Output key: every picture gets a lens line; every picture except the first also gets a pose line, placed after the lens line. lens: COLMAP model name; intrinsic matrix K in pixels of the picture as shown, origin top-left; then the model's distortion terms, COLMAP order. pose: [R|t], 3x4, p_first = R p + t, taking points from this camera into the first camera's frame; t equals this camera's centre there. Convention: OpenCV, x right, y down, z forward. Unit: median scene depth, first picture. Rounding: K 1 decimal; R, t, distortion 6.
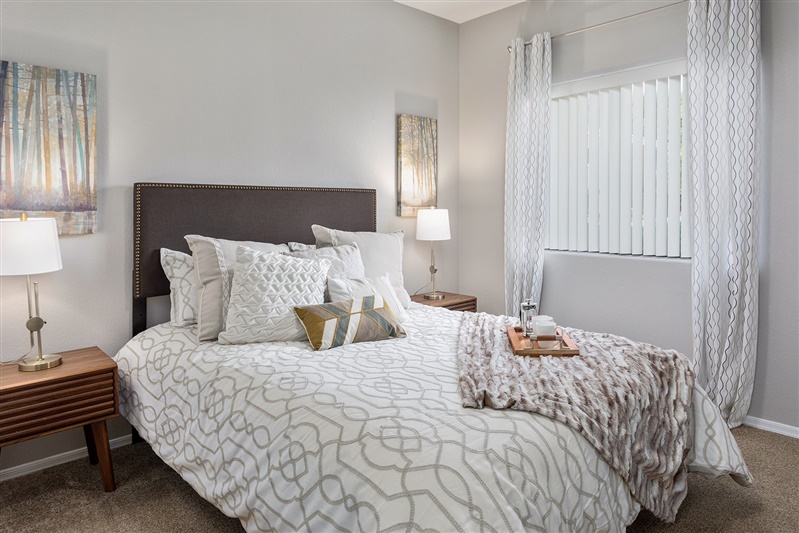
lens RADIAL K [[500.0, 0, 398.1], [0, 500.0, 254.2], [0, 0, 1]] dist [0.037982, -0.000802]
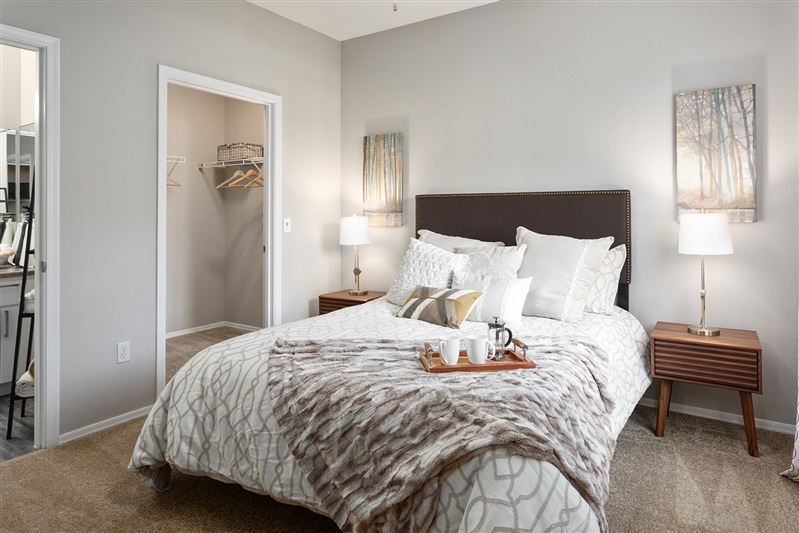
lens RADIAL K [[477.6, 0, 399.0], [0, 477.6, 257.9], [0, 0, 1]] dist [-0.010403, 0.001963]
pose [[0.273450, 0.087899, -0.957862, 0.940194], [-0.094846, 0.993427, 0.064086, -0.040308], [0.957199, 0.073325, 0.279989, 0.577973]]
